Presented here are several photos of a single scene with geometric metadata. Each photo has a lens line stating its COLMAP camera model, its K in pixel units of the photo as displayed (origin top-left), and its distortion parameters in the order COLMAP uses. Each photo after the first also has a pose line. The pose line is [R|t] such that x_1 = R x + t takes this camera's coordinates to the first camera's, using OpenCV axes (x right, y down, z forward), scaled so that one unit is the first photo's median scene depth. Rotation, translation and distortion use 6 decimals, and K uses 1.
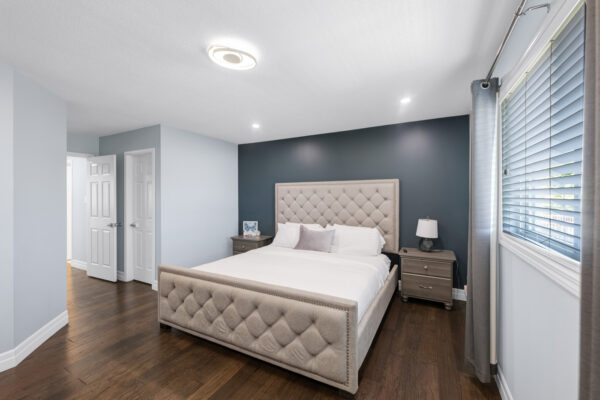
lens RADIAL K [[246.9, 0, 299.2], [0, 246.9, 201.4], [0, 0, 1]] dist [0.009040, -0.001612]
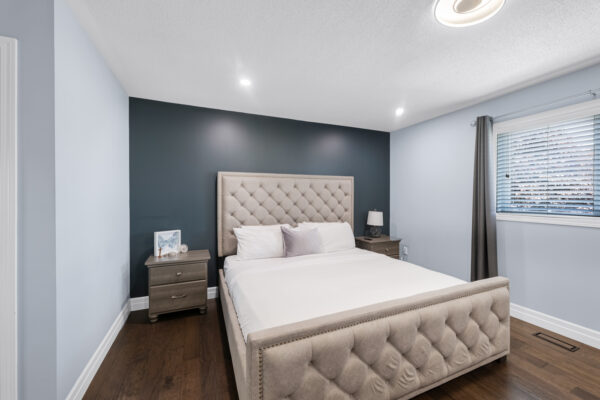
lens RADIAL K [[246.9, 0, 297.1], [0, 246.9, 197.6], [0, 0, 1]] dist [0.009040, -0.001612]
pose [[0.621441, -0.008327, 0.783417, -0.582263], [0.006104, 0.999965, 0.005787, -0.004487], [-0.783437, 0.001185, 0.621470, 0.459822]]
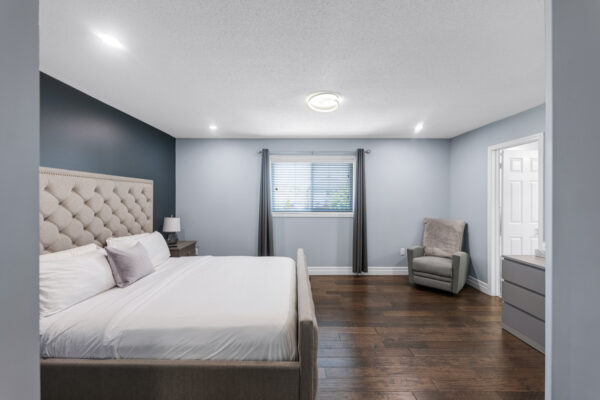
lens RADIAL K [[246.9, 0, 300.4], [0, 246.9, 199.6], [0, 0, 1]] dist [0.009040, -0.001612]
pose [[-0.472541, -0.011482, 0.881234, -0.706021], [-0.001917, 0.999926, 0.012001, -0.024998], [-0.881307, 0.003981, -0.472528, 0.864412]]
